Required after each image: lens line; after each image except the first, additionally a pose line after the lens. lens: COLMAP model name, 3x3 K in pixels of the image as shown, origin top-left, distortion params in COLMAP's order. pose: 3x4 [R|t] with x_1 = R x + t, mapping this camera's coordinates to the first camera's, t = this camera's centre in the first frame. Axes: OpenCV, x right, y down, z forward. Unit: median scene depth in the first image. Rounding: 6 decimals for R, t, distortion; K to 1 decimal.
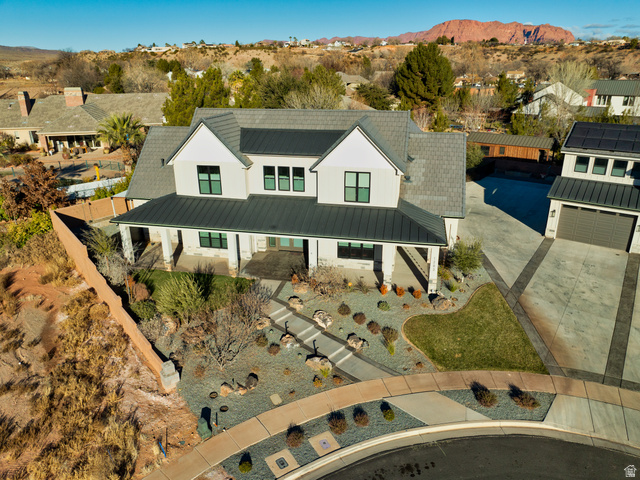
lens RADIAL K [[447.8, 0, 320.2], [0, 447.8, 239.6], [0, 0, 1]] dist [-0.054833, 0.024382]
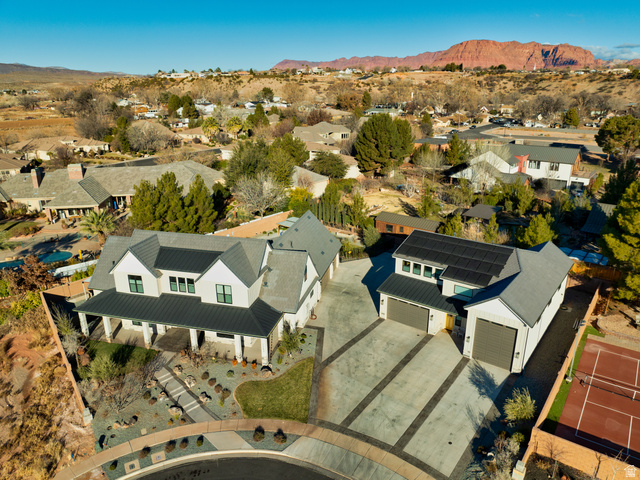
lens RADIAL K [[447.8, 0, 319.8], [0, 447.8, 241.2], [0, 0, 1]] dist [-0.054833, 0.024382]
pose [[0.999148, 0.010720, -0.039843, 0.453081], [-0.012096, 0.999332, -0.034473, -0.239378], [0.039447, 0.034925, 0.998611, -0.519999]]
